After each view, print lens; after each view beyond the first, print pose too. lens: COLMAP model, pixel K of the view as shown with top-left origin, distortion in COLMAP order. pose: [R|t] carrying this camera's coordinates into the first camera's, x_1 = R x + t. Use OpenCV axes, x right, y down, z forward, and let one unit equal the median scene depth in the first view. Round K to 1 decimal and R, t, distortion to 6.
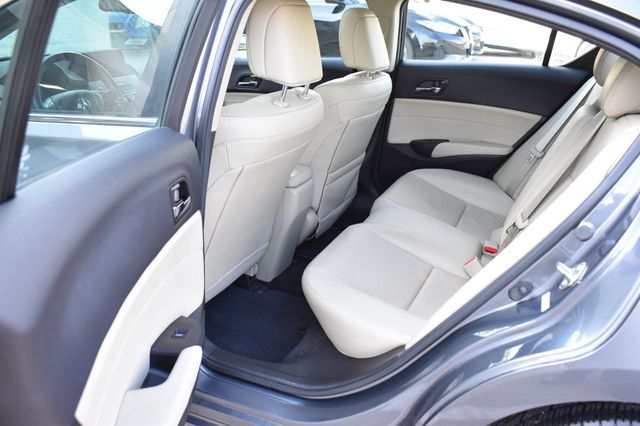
lens RADIAL K [[562.2, 0, 320.0], [0, 562.2, 213.0], [0, 0, 1]] dist [-0.080137, -0.004036]
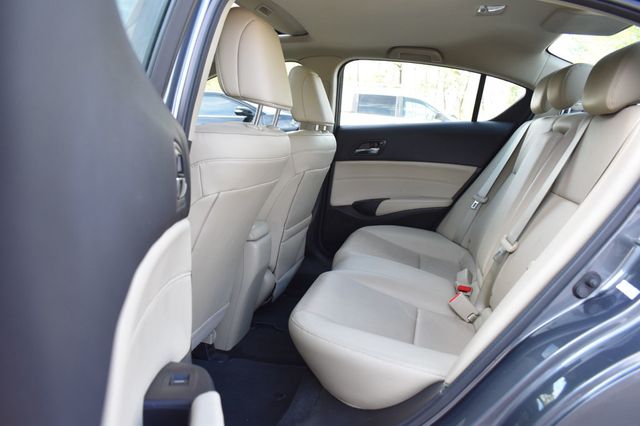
lens RADIAL K [[503.2, 0, 320.0], [0, 503.2, 204.3], [0, 0, 1]] dist [-0.124592, 0.085537]
pose [[0.982025, -0.048883, 0.182312, -0.080848], [0.085121, 0.976782, -0.196601, 0.062771], [-0.168469, 0.208586, 0.963385, 0.157474]]
